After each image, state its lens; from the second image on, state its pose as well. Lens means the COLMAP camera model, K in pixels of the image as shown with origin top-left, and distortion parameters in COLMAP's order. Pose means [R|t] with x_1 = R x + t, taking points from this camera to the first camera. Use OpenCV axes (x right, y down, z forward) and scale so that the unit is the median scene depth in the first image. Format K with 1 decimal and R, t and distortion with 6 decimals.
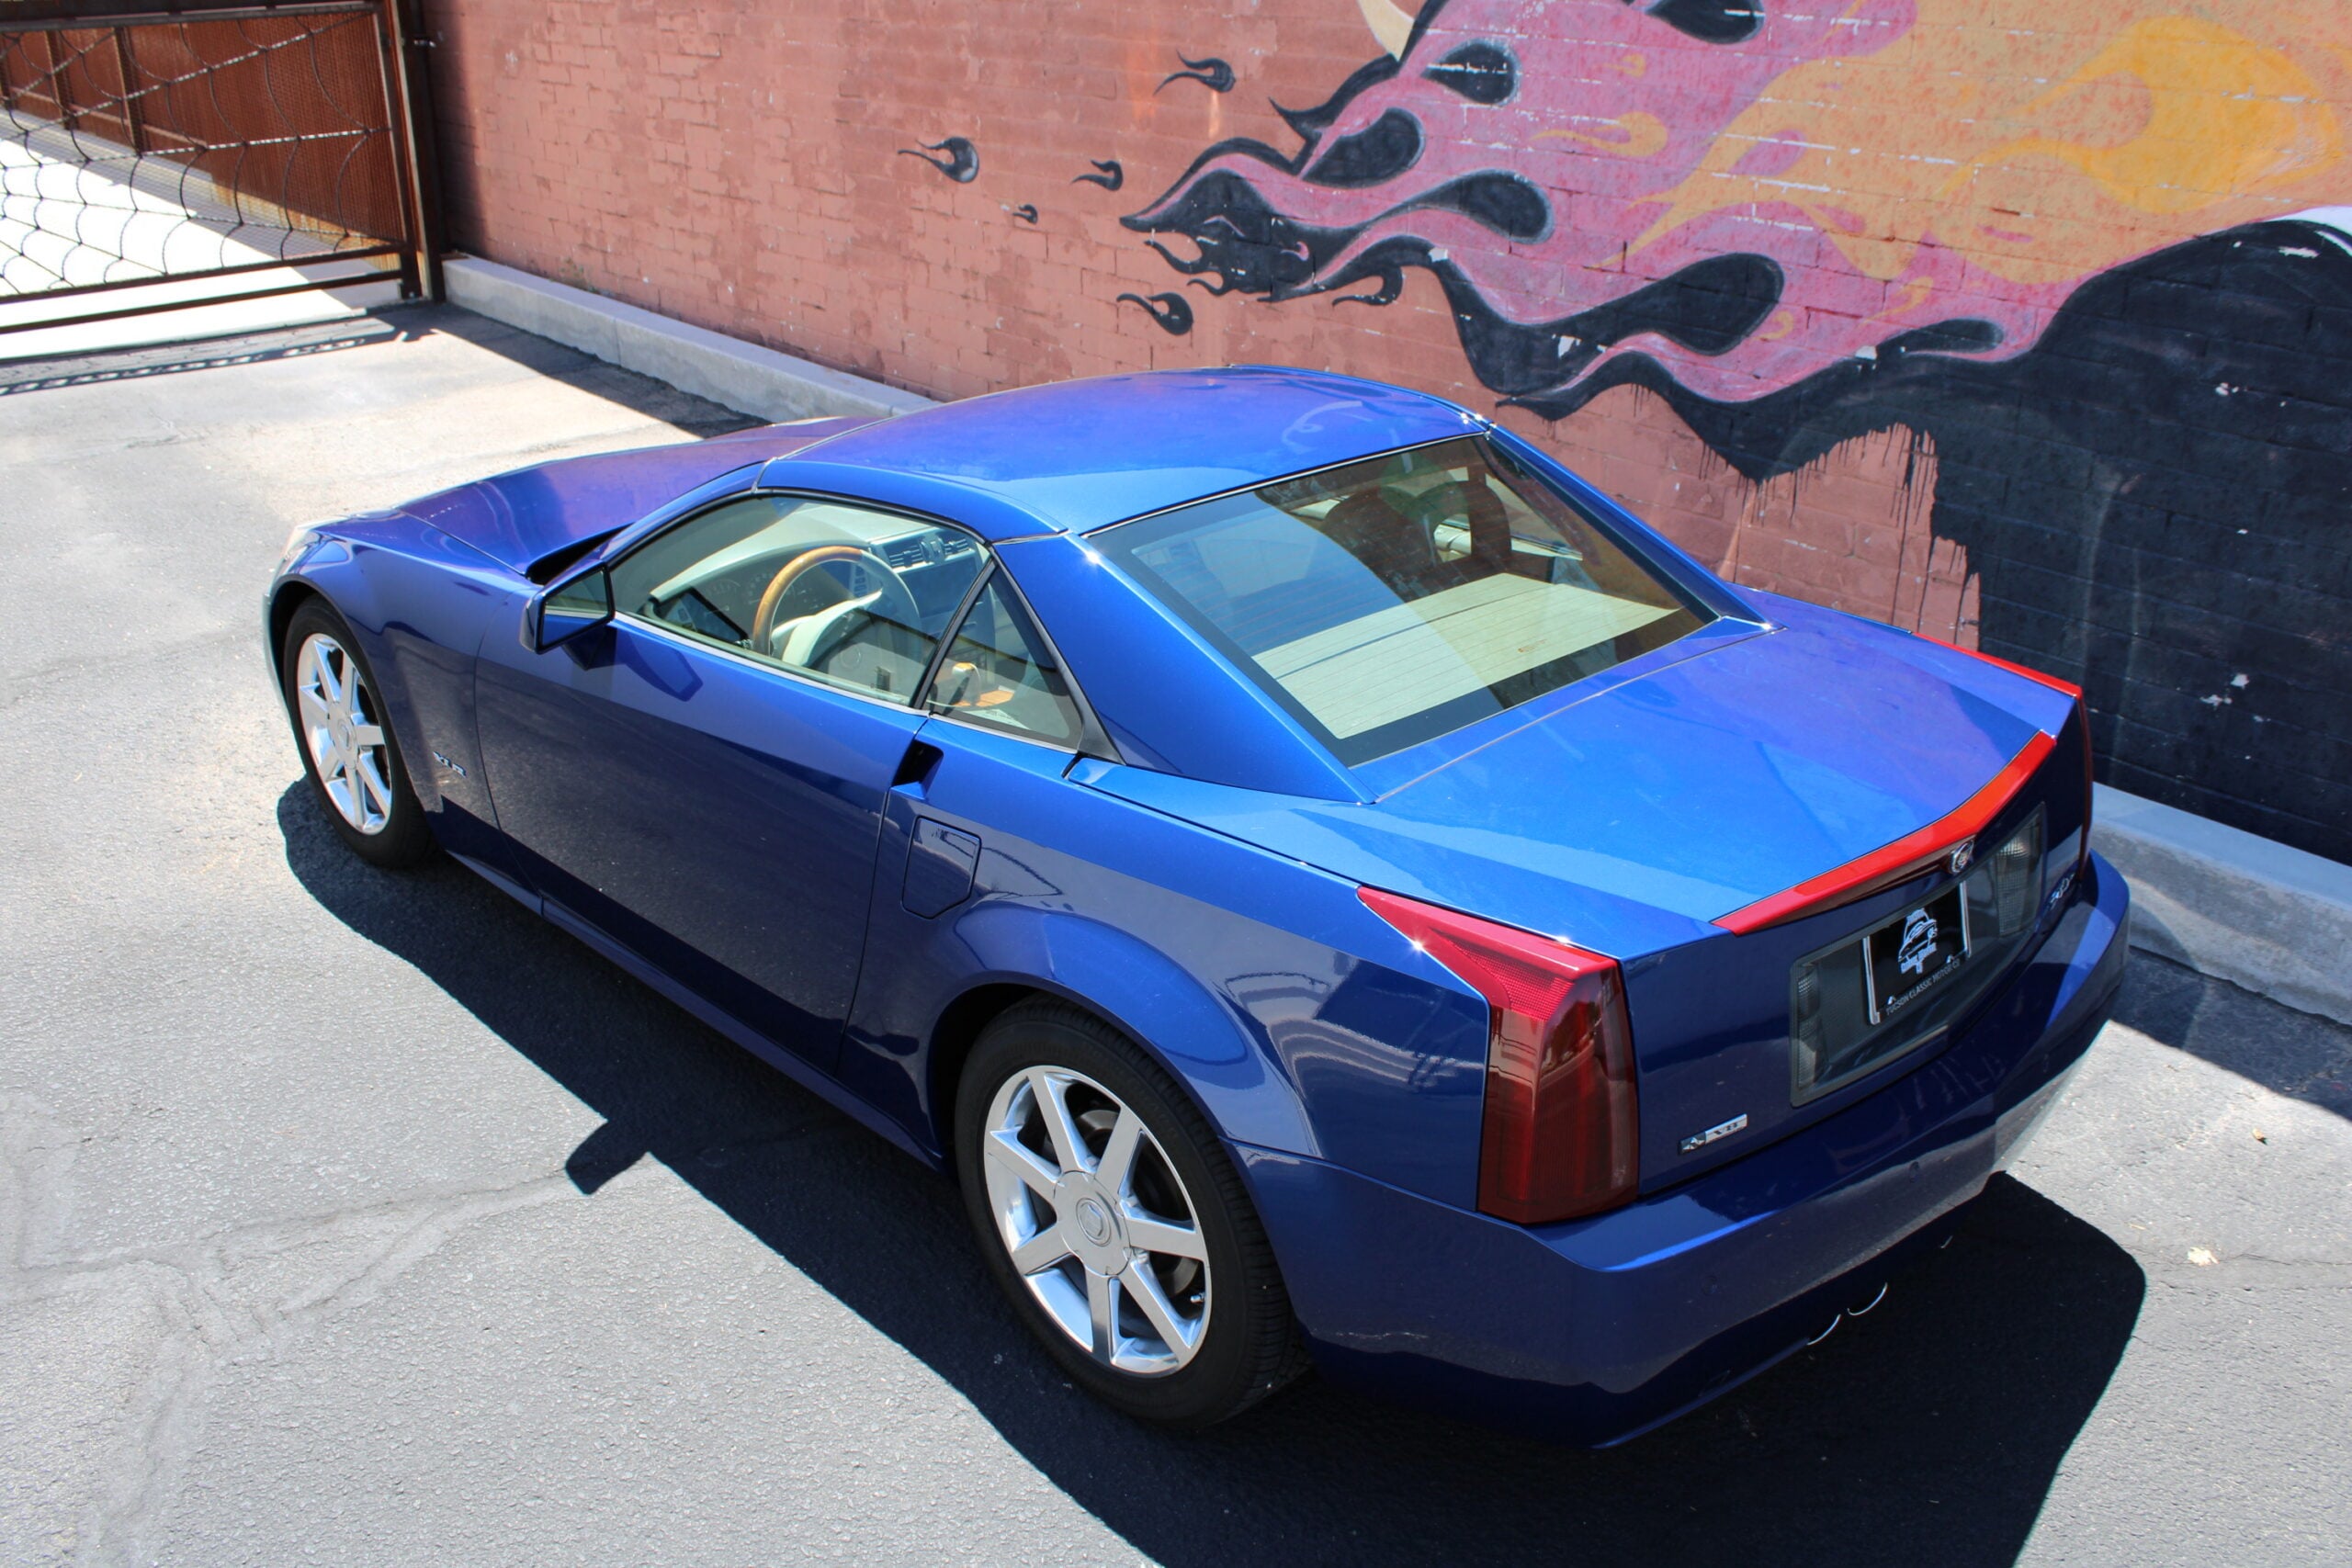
lens RADIAL K [[2085.9, 0, 1181.8], [0, 2085.9, 790.3], [0, 0, 1]] dist [-0.141593, 0.118091]
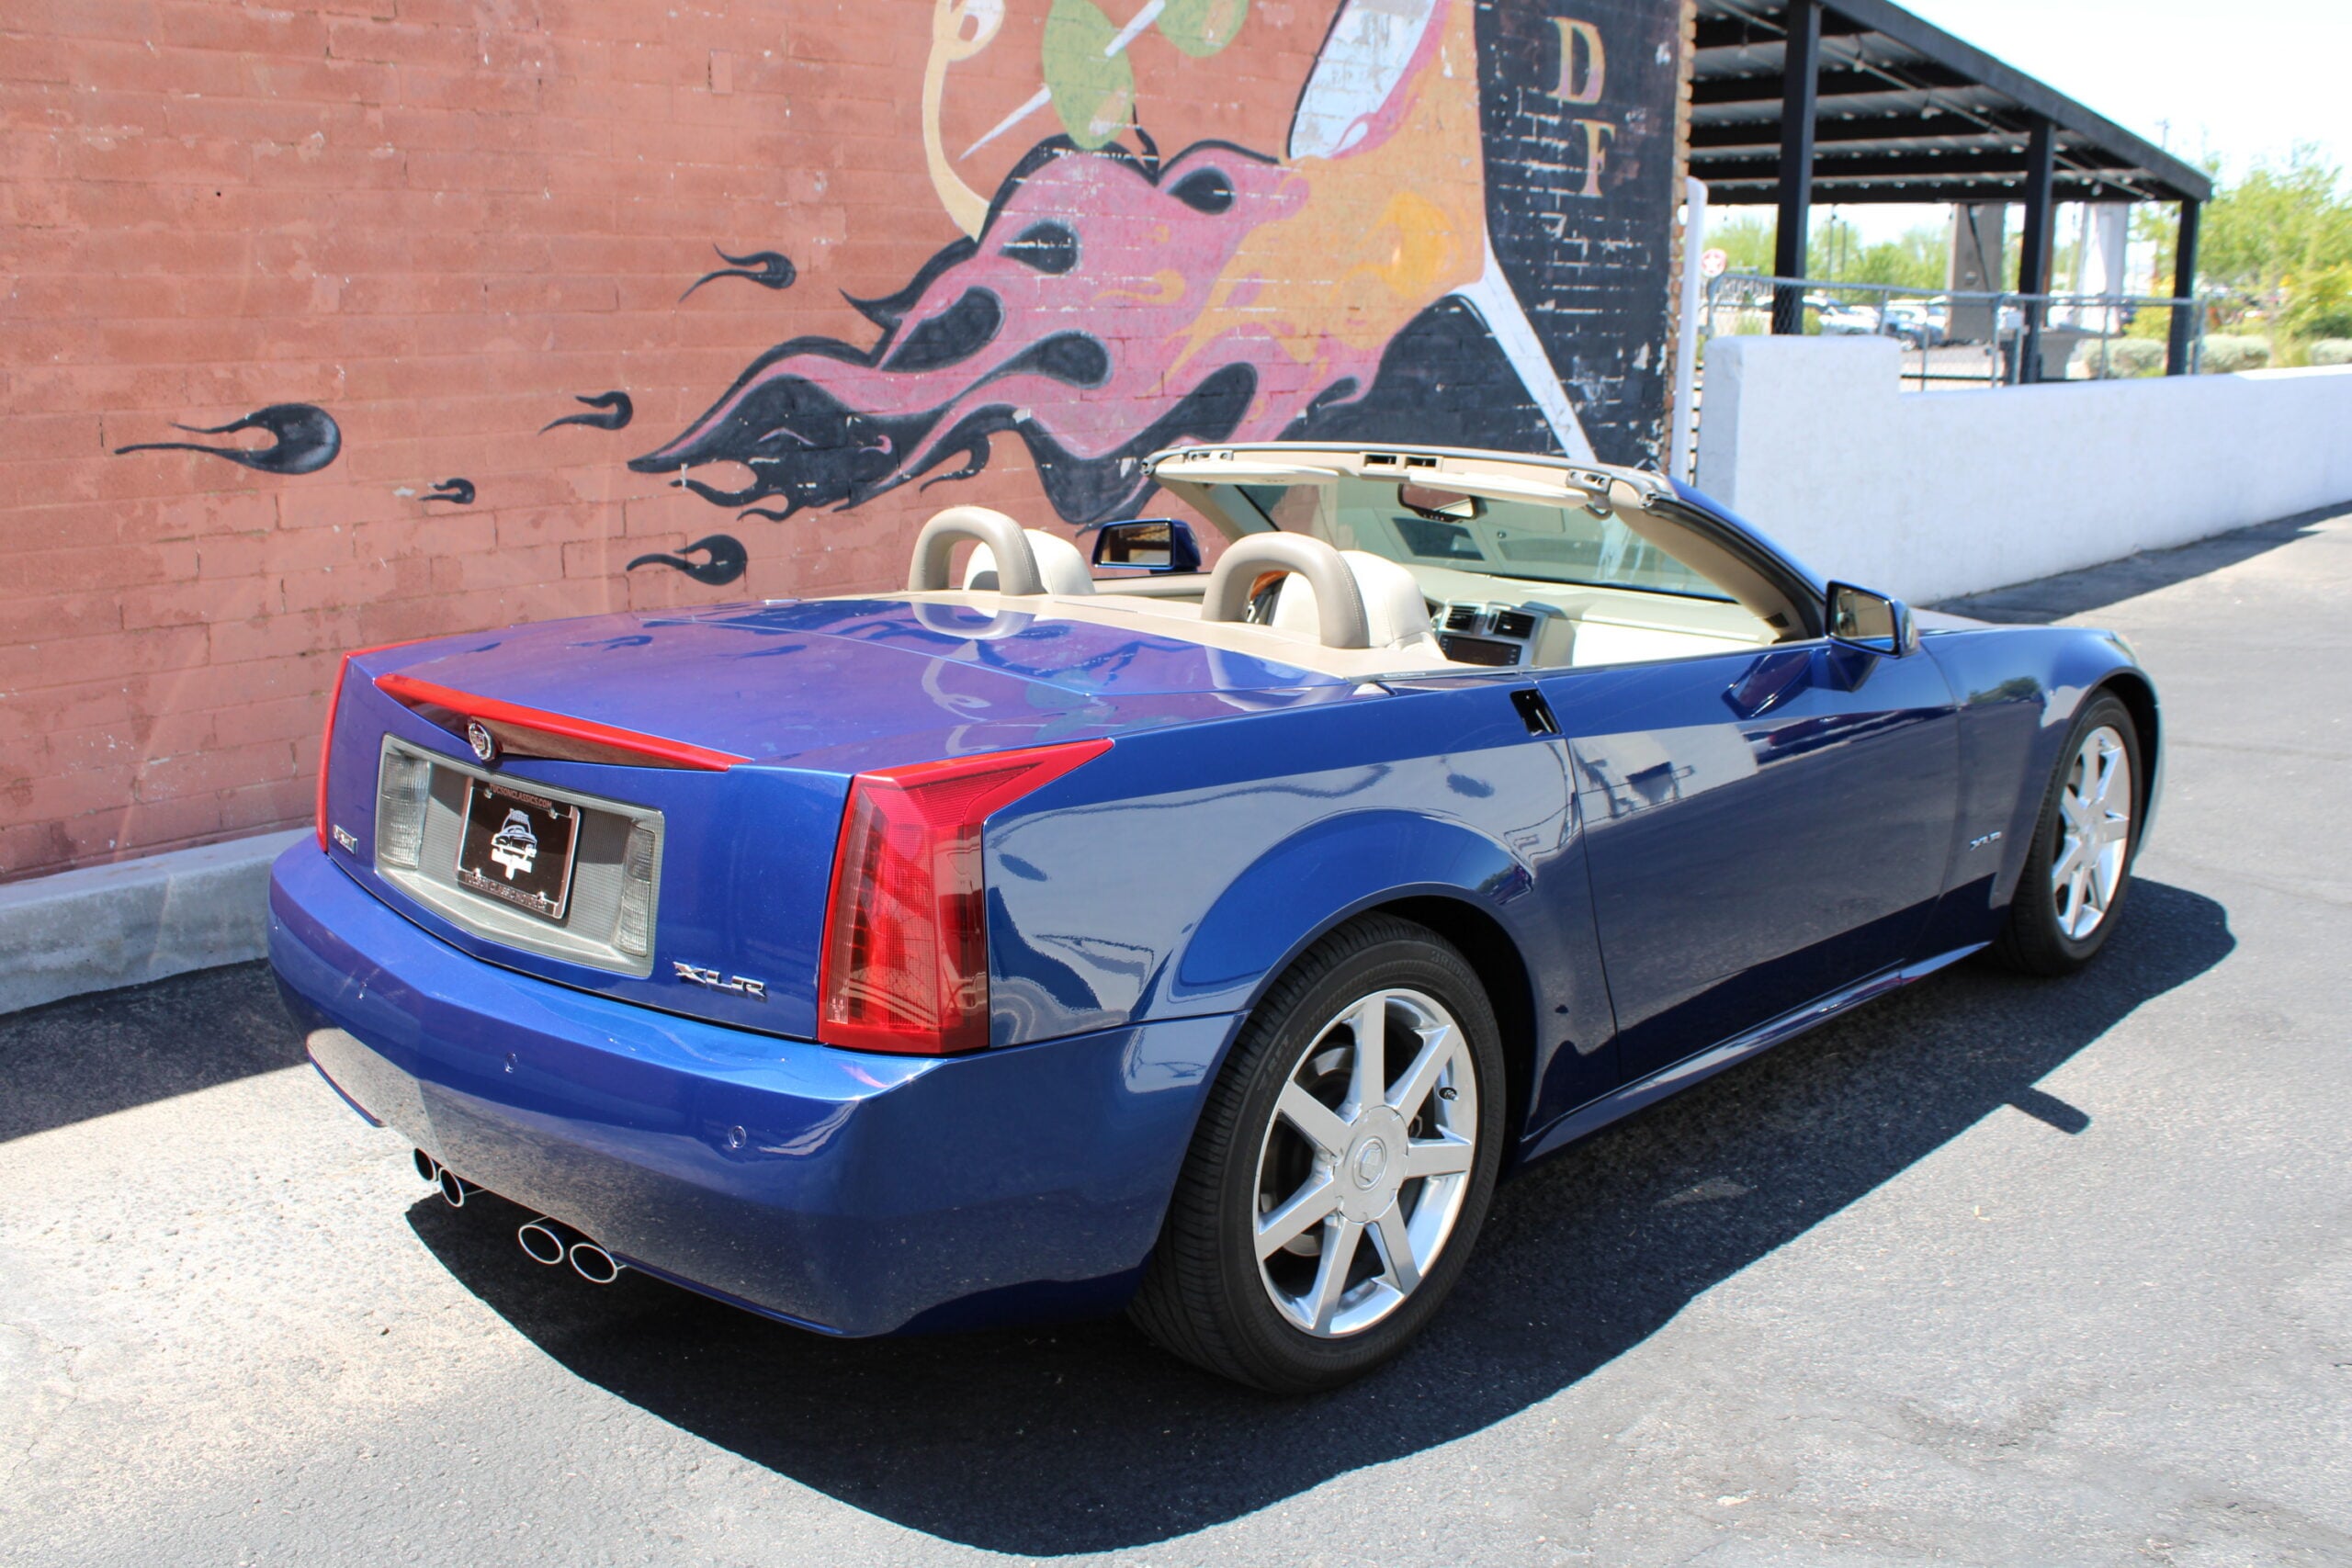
lens RADIAL K [[2151.0, 0, 1165.8], [0, 2151.0, 777.1], [0, 0, 1]] dist [-0.094947, 0.000000]
pose [[-0.147959, -0.217419, 0.964799, -0.974853], [0.393035, 0.882266, 0.259095, -0.339370], [-0.907542, 0.417535, -0.045086, 1.016037]]
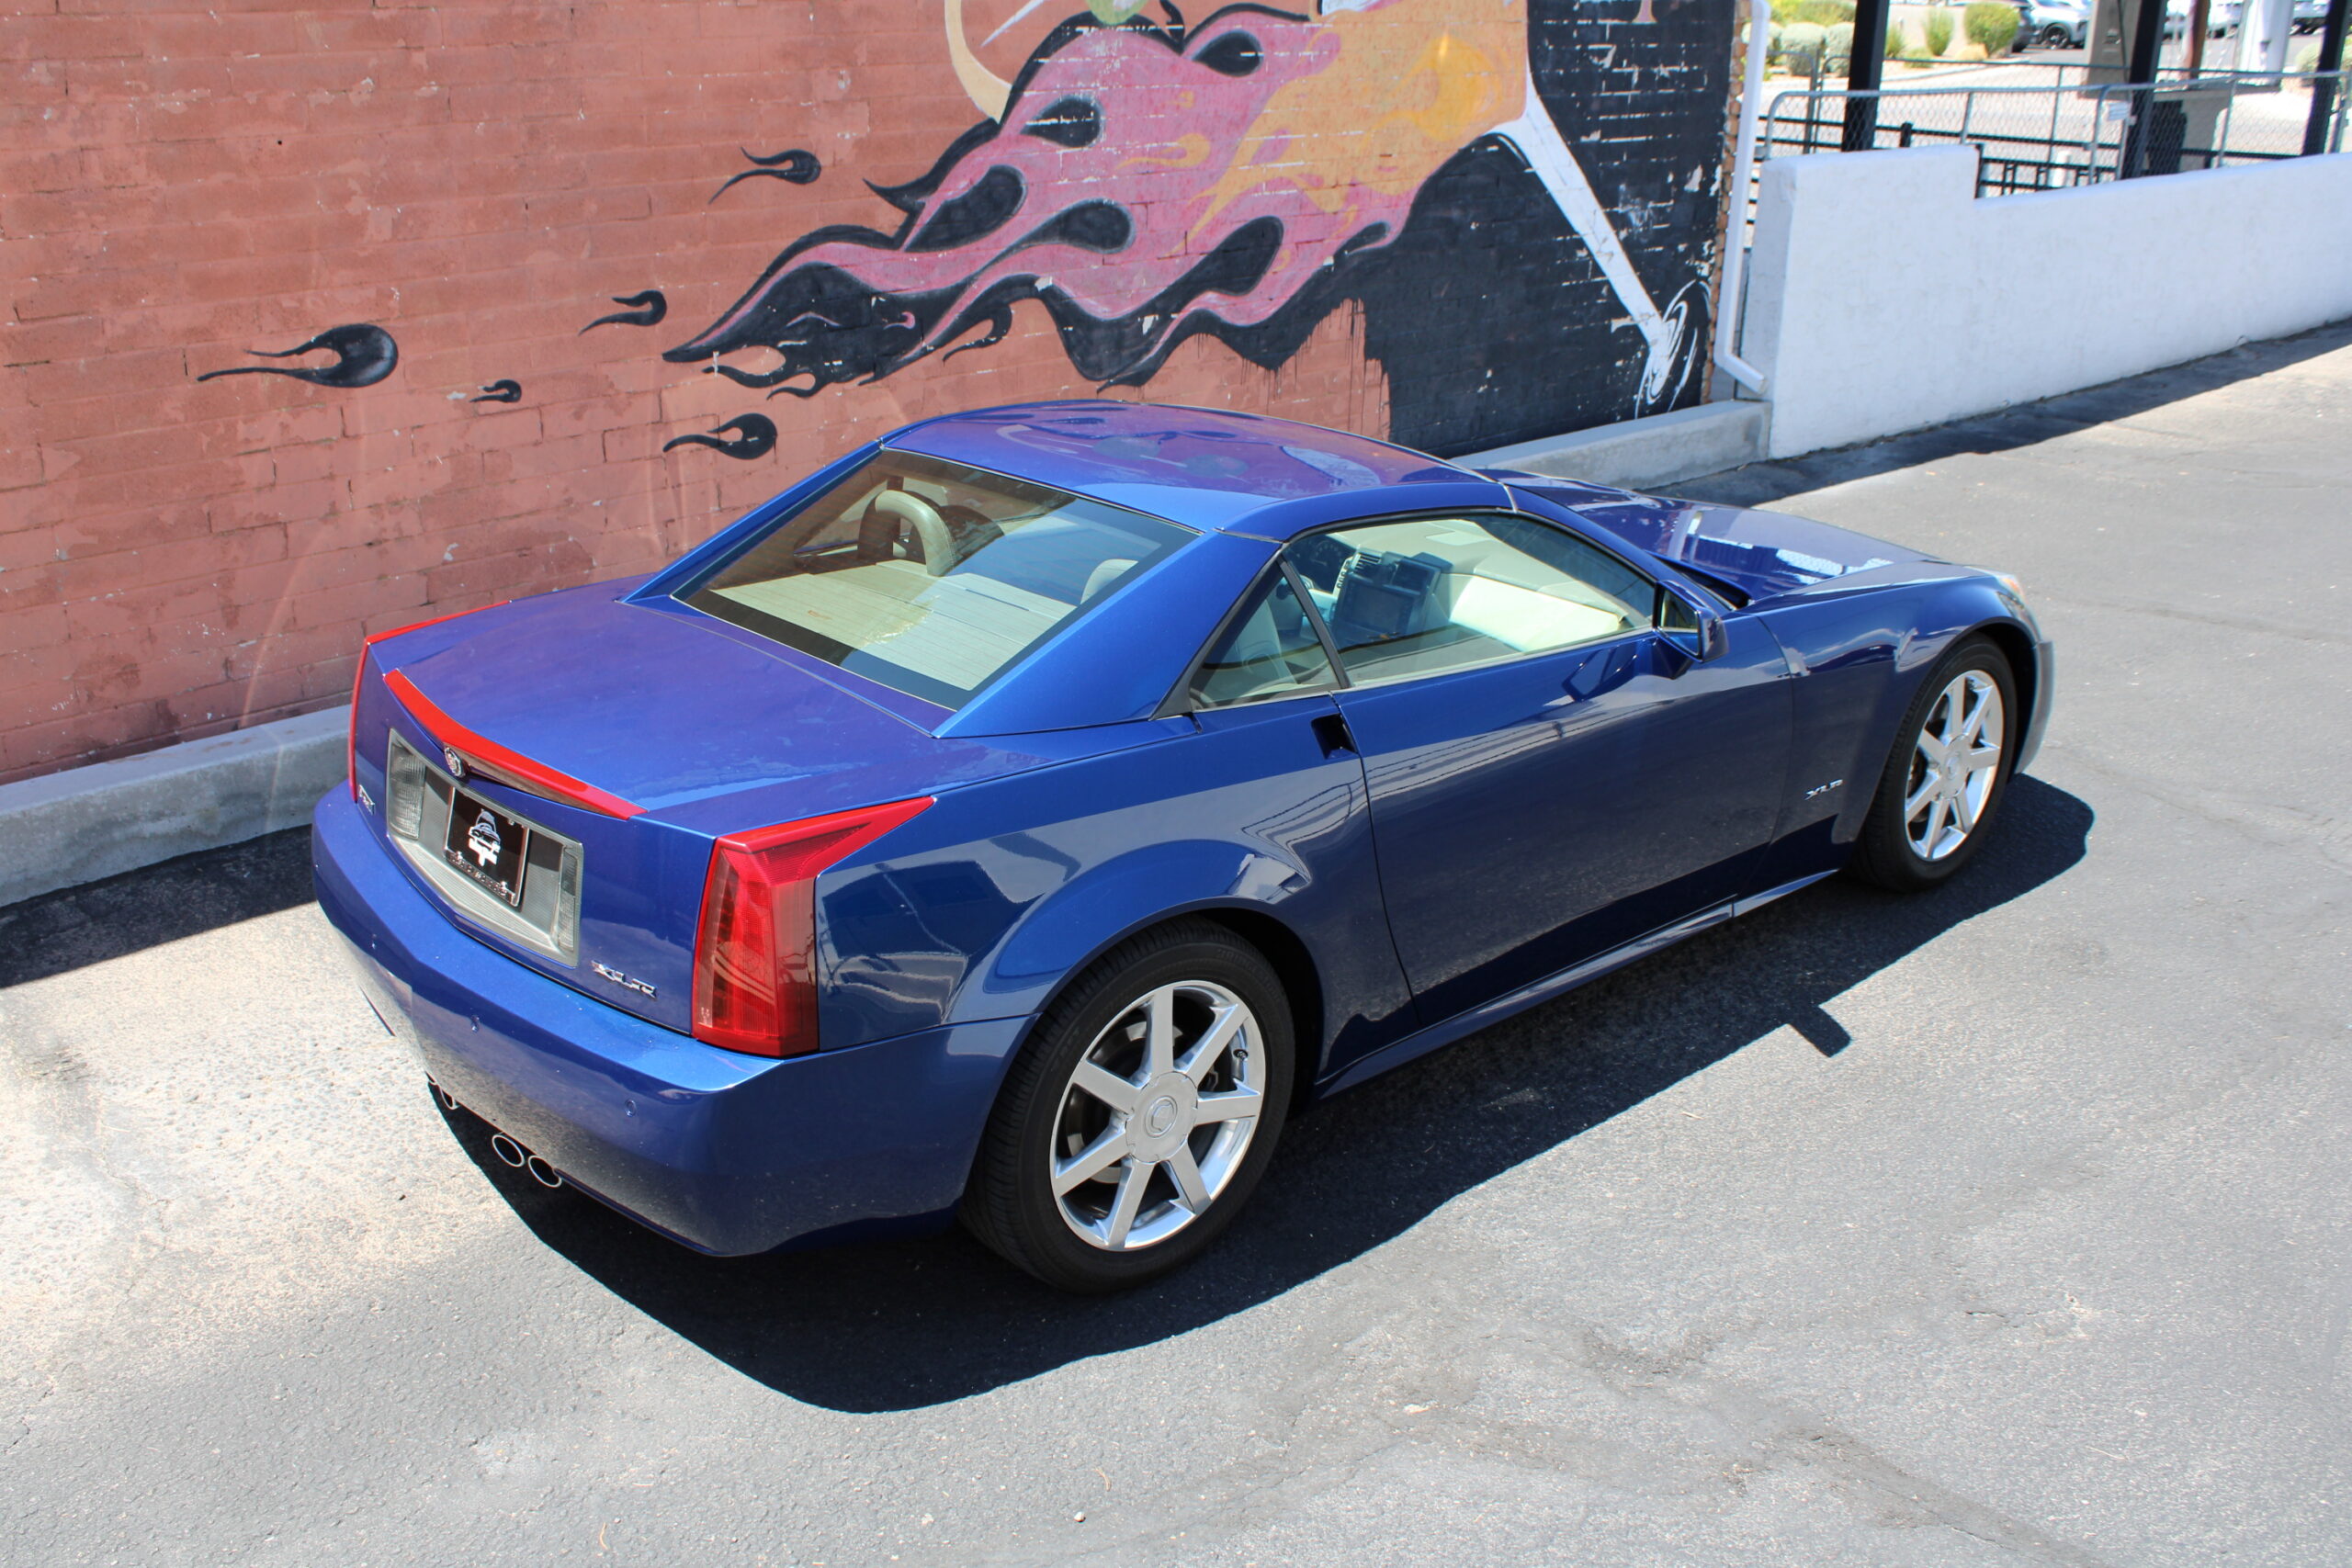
lens RADIAL K [[2168.7, 0, 1160.1], [0, 2168.7, 781.7], [0, 0, 1]] dist [-0.094077, 0.000000]
pose [[-0.069145, -0.360882, 0.930045, -1.059459], [0.390304, 0.848177, 0.358133, -0.412172], [-0.918086, 0.387763, 0.082207, 0.908094]]
